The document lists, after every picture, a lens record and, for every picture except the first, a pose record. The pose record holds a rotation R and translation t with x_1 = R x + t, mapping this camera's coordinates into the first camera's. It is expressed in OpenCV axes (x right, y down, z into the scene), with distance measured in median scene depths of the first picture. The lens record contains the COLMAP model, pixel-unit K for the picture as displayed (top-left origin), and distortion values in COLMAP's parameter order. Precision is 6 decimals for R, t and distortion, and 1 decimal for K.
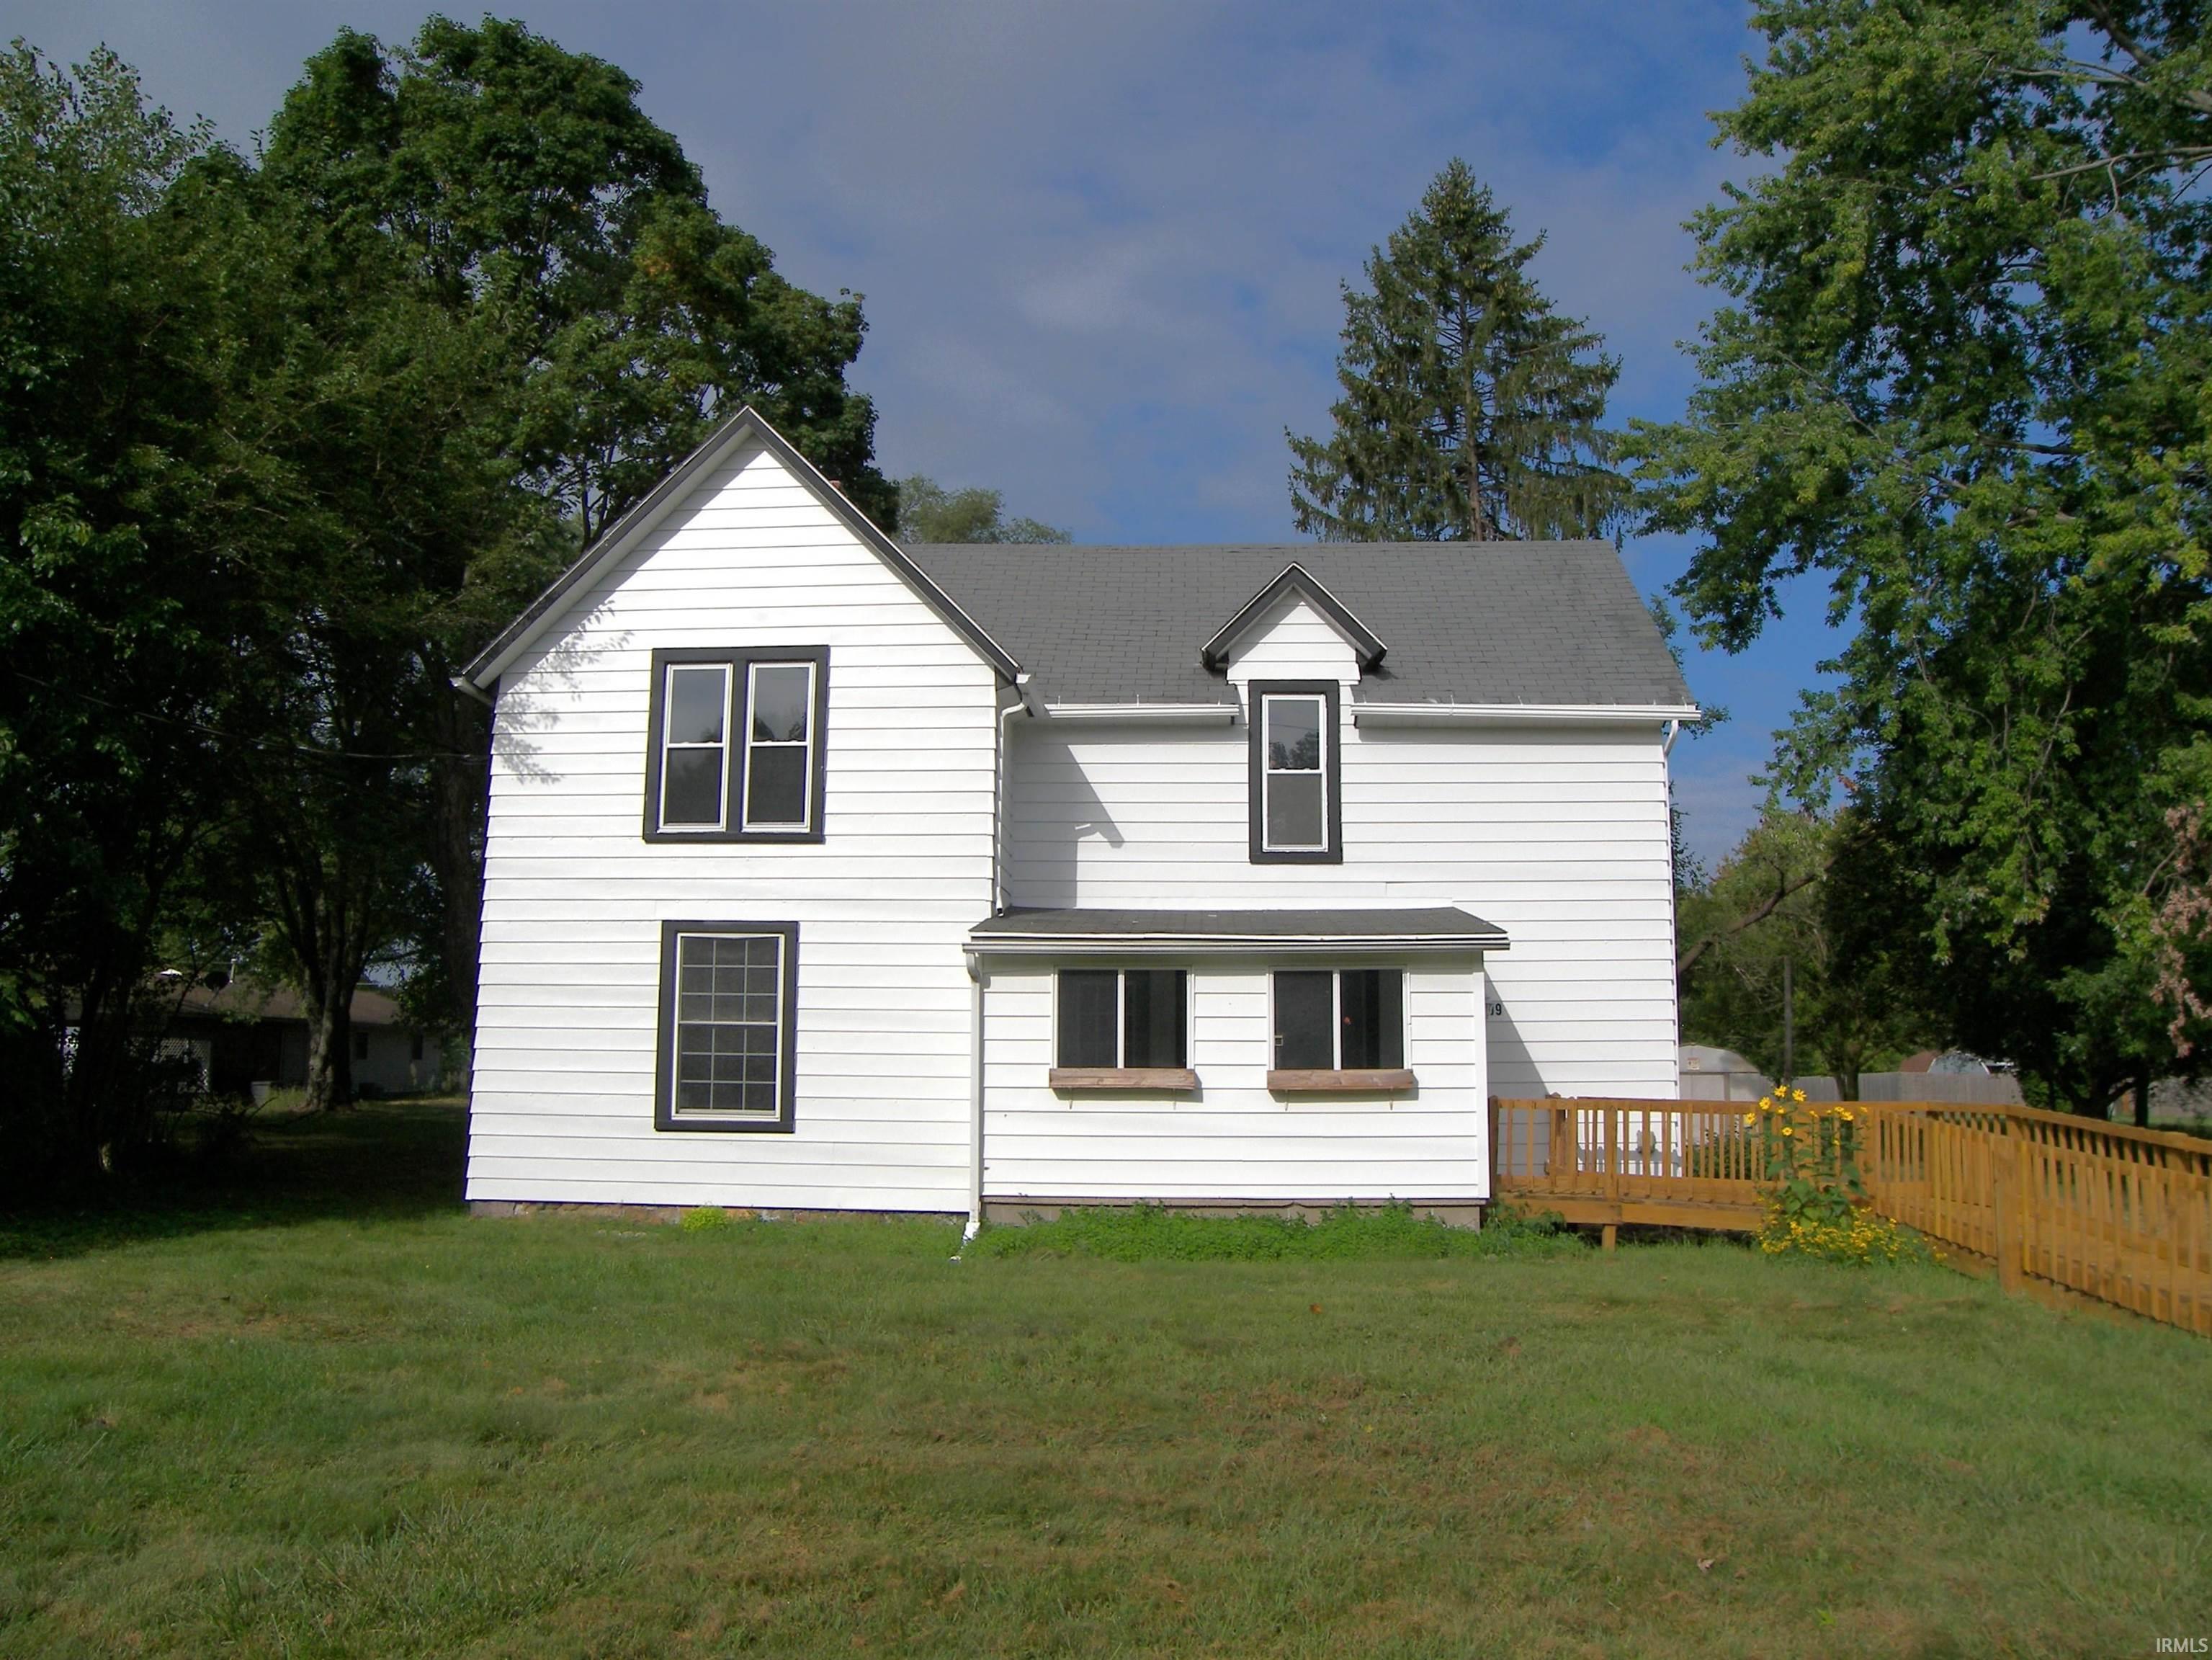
lens RADIAL K [[1591.7, 0, 1061.6], [0, 1591.7, 828.4], [0, 0, 1]] dist [-0.130029, 0.062834]
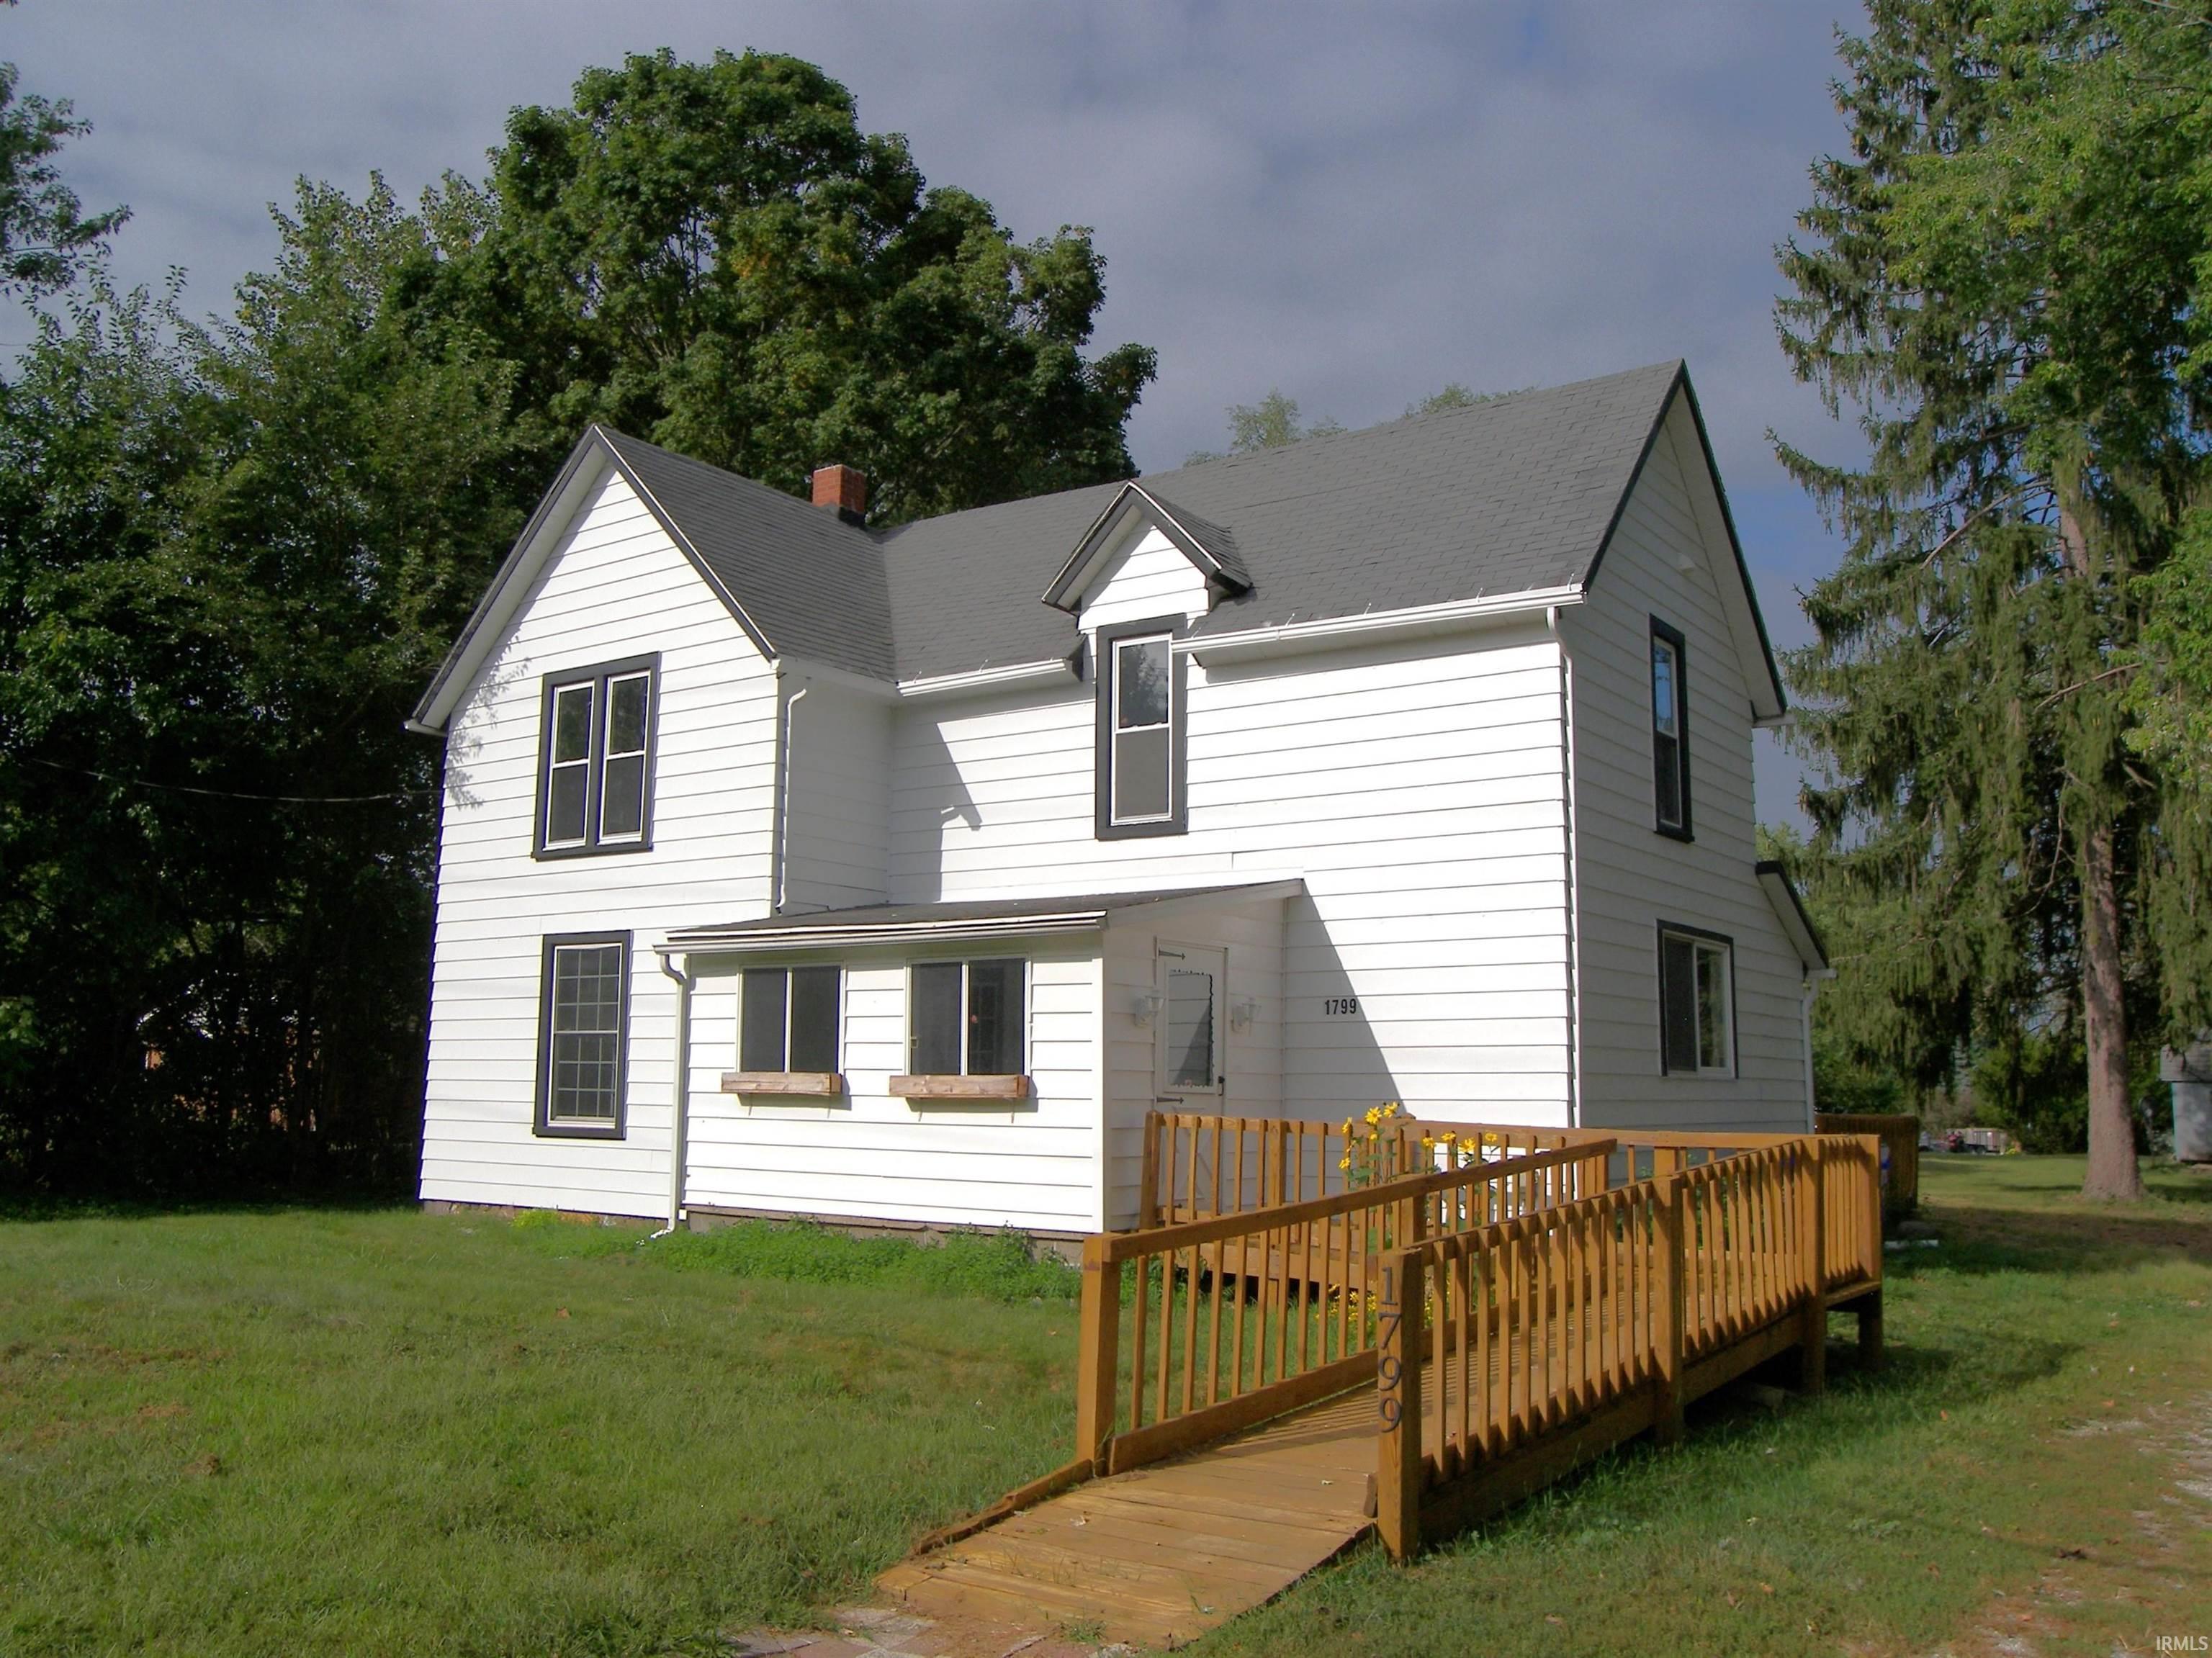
lens RADIAL K [[1884.6, 0, 1030.4], [0, 1884.6, 840.1], [0, 0, 1]] dist [-0.075216, 0.024874]
pose [[0.837576, -0.067117, -0.542182, 0.682914], [0.070154, 0.997422, -0.015096, 0.036952], [0.541798, -0.025393, 0.840125, 0.135421]]
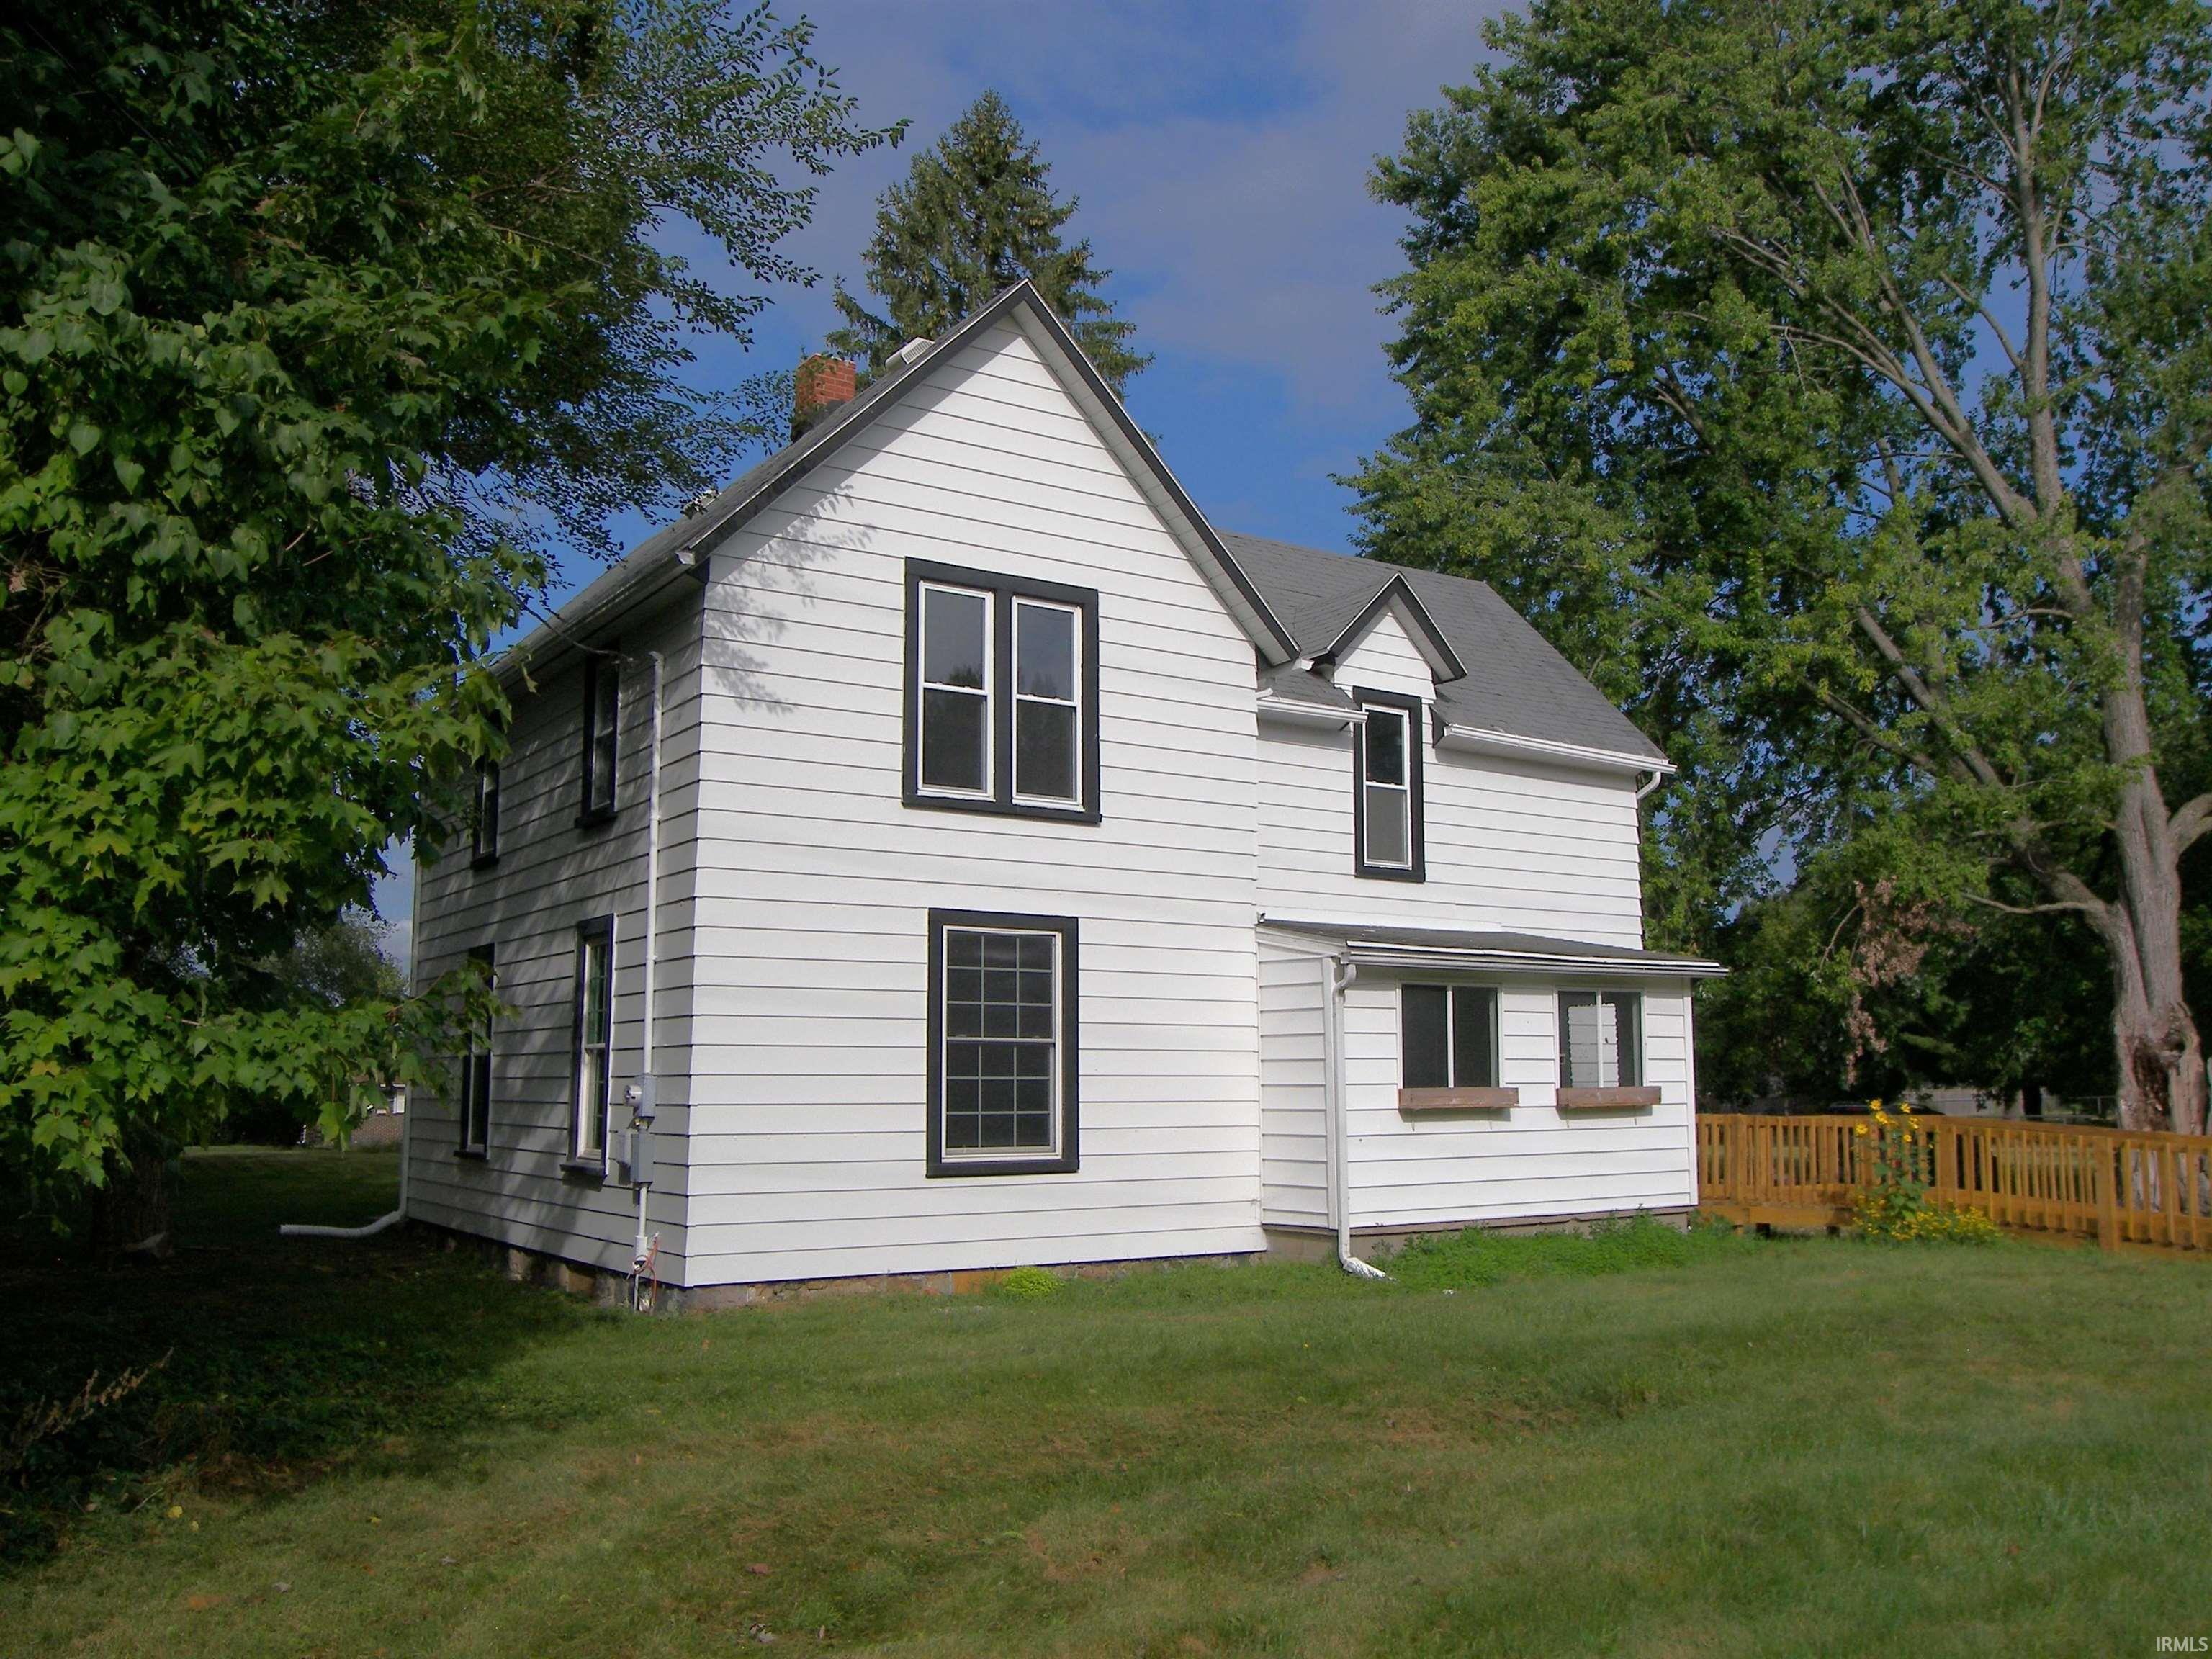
lens RADIAL K [[1884.8, 0, 1087.6], [0, 1884.8, 818.9], [0, 0, 1]] dist [-0.075216, 0.024874]
pose [[0.782509, 0.079652, 0.617523, -0.763005], [-0.082001, 0.996328, -0.024603, 0.030477], [-0.617215, -0.031386, 0.786168, 0.215924]]
